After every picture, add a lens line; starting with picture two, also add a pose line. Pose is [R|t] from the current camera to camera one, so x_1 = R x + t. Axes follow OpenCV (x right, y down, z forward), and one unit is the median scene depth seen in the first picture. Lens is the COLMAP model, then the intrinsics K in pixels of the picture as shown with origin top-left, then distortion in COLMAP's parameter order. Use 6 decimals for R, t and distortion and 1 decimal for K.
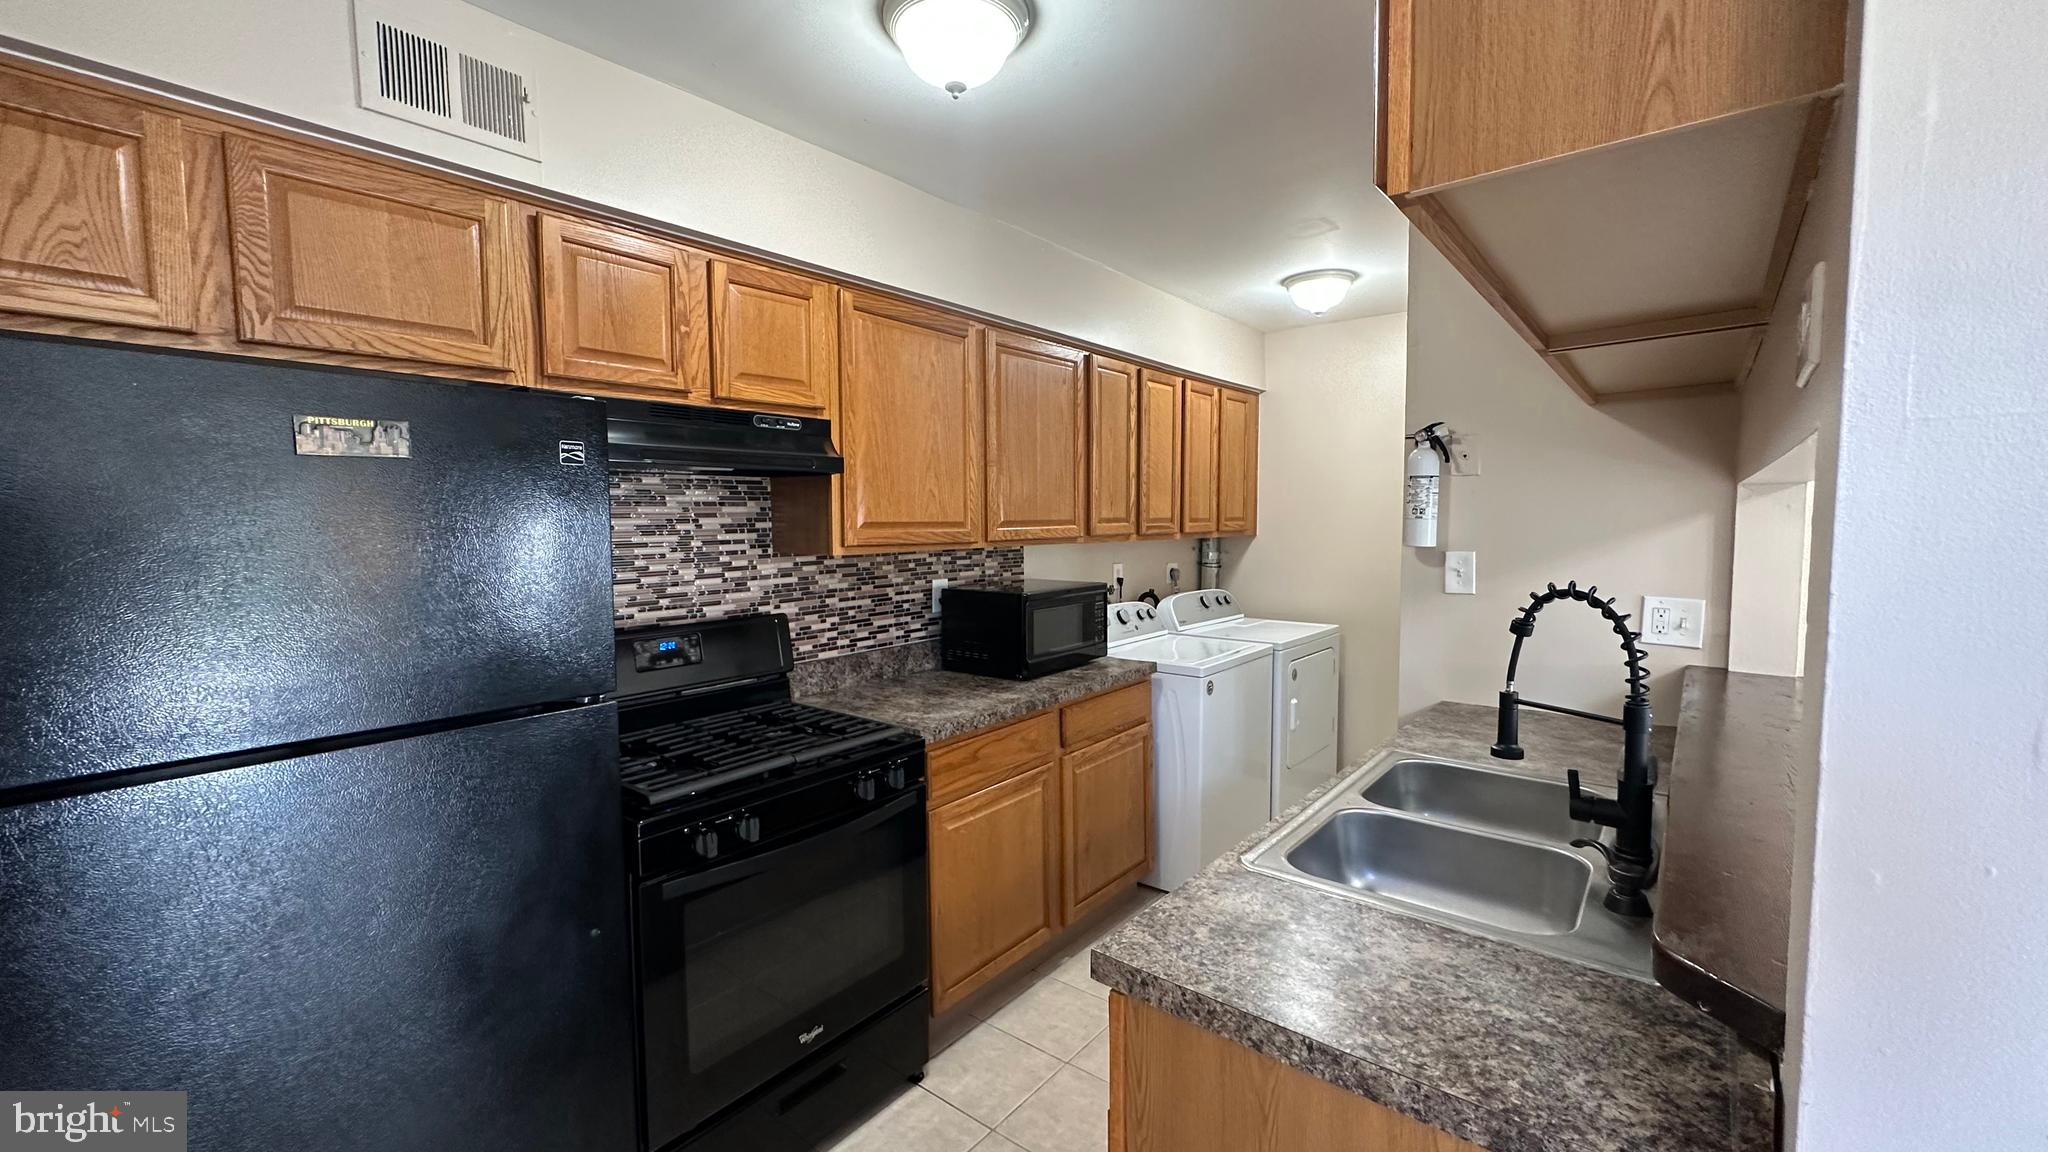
lens RADIAL K [[818.3, 0, 1021.1], [0, 818.3, 573.7], [0, 0, 1]] dist [-0.006478, 0.001736]
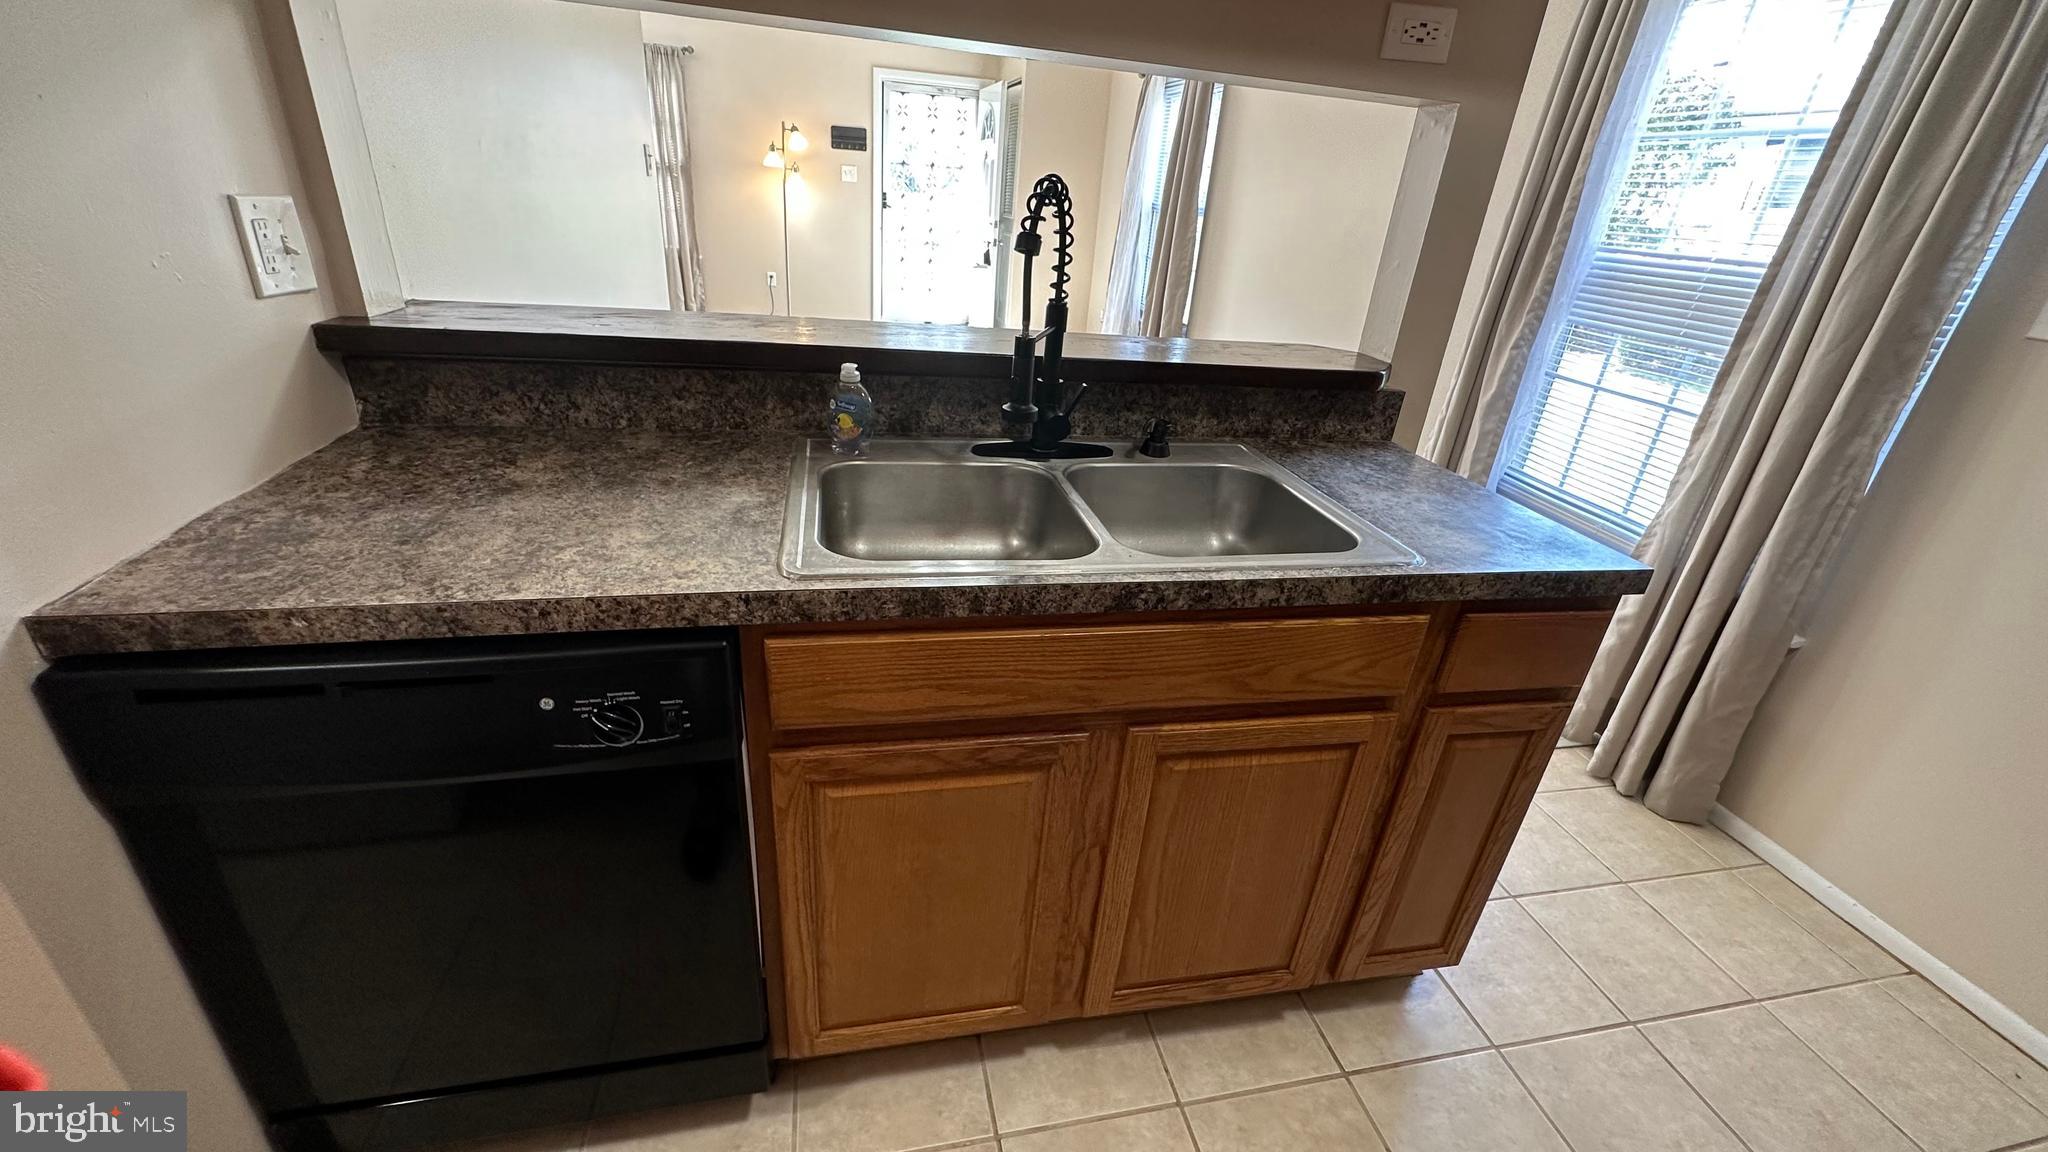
lens RADIAL K [[818.3, 0, 1020.6], [0, 818.3, 573.9], [0, 0, 1]] dist [-0.006478, 0.001736]
pose [[-0.779223, -0.315415, 0.541595, 0.066953], [-0.029019, 0.881367, 0.471541, -0.013725], [-0.626075, 0.351719, -0.695934, 0.994839]]
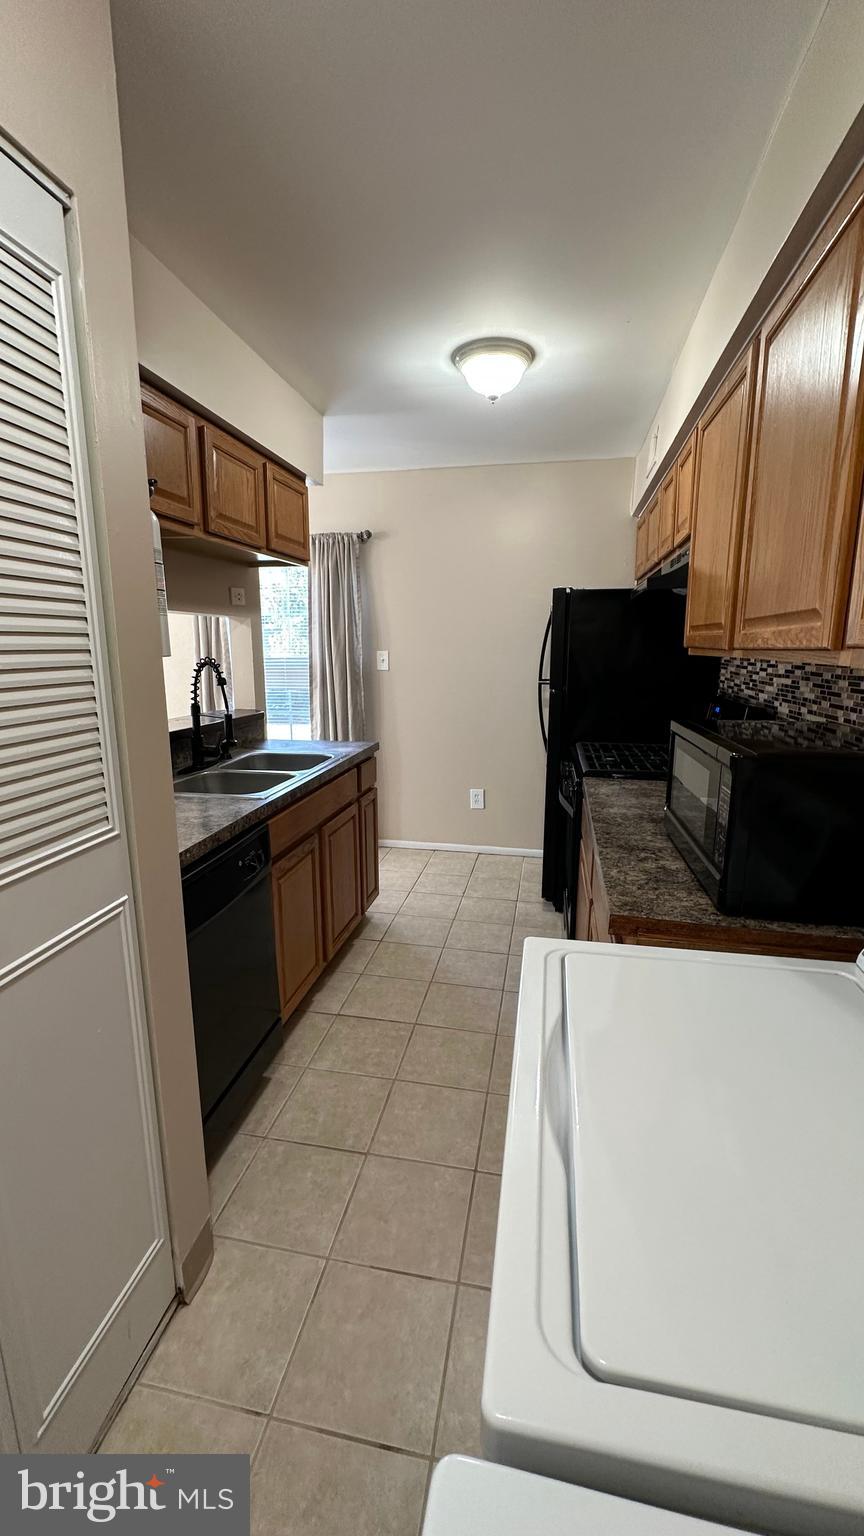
lens RADIAL K [[613.8, 0, 431.1], [0, 613.8, 766.2], [0, 0, 1]] dist [-0.006478, 0.001736]
pose [[-0.884270, 0.100009, -0.456141, 0.527637], [-0.023220, 0.966173, 0.256848, -0.084121], [0.466398, 0.237715, -0.852035, 1.580442]]
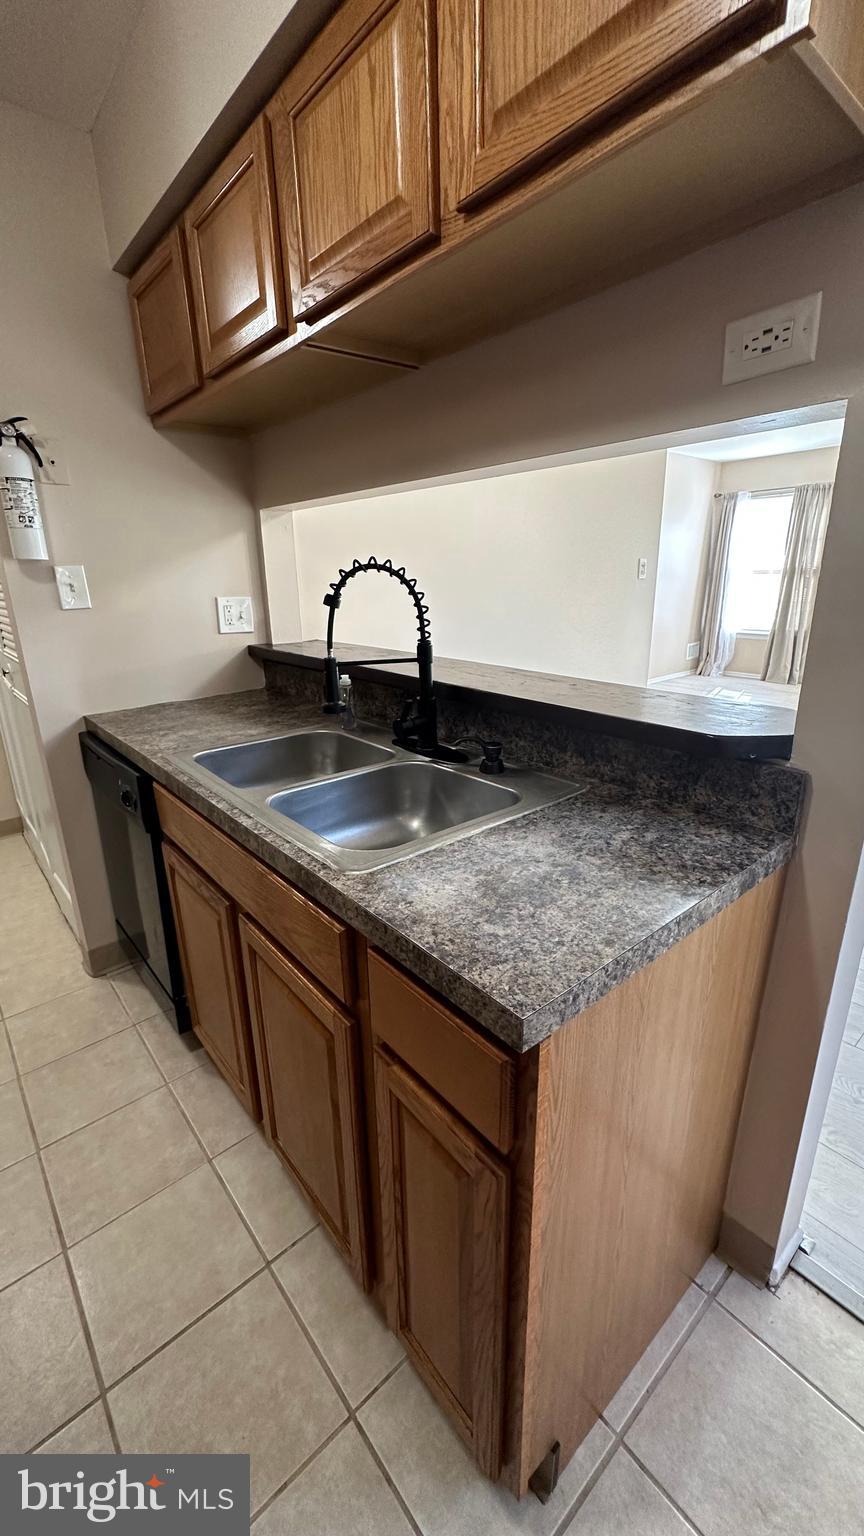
lens RADIAL K [[613.8, 0, 435.1], [0, 613.8, 766.7], [0, 0, 1]] dist [-0.006478, 0.001736]
pose [[0.179023, -0.295140, 0.938532, -0.163965], [0.083129, 0.955070, 0.284484, 0.032863], [-0.980327, 0.027090, 0.195514, 0.414820]]
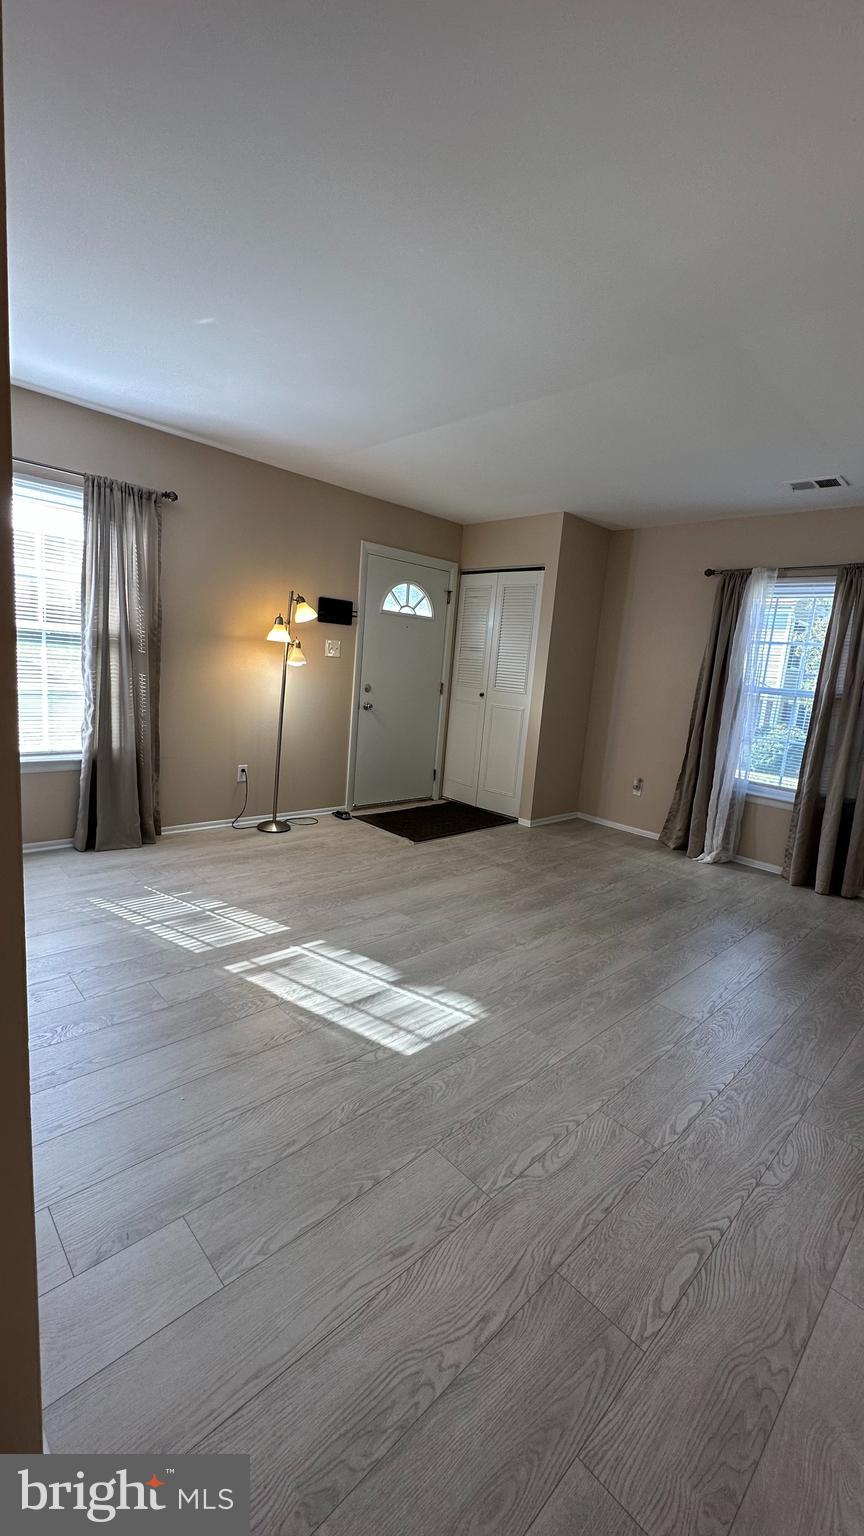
lens RADIAL K [[613.8, 0, 431.2], [0, 613.8, 767.6], [0, 0, 1]] dist [-0.006478, 0.001736]
pose [[-0.989565, -0.094814, 0.108492, 2.075781], [-0.067353, 0.970043, 0.233410, 0.014614], [-0.127372, 0.223668, -0.966307, 0.710591]]
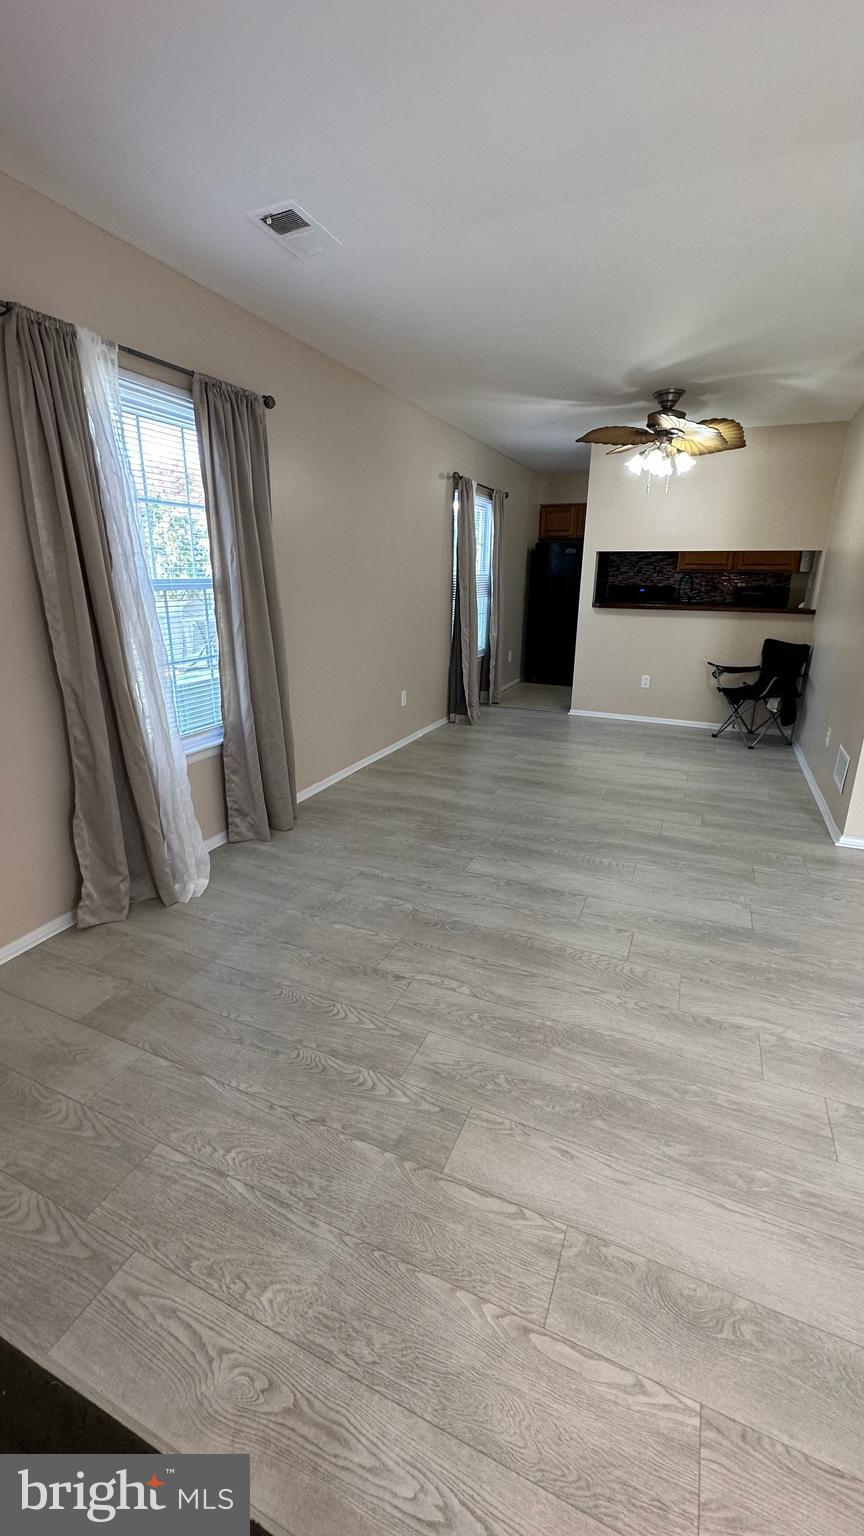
lens RADIAL K [[613.8, 0, 435.4], [0, 613.8, 768.9], [0, 0, 1]] dist [-0.006478, 0.001736]
pose [[0.267479, 0.307711, -0.913110, 2.481796], [-0.076175, 0.951425, 0.298308, 0.097498], [0.960548, -0.010235, 0.277926, -1.012453]]
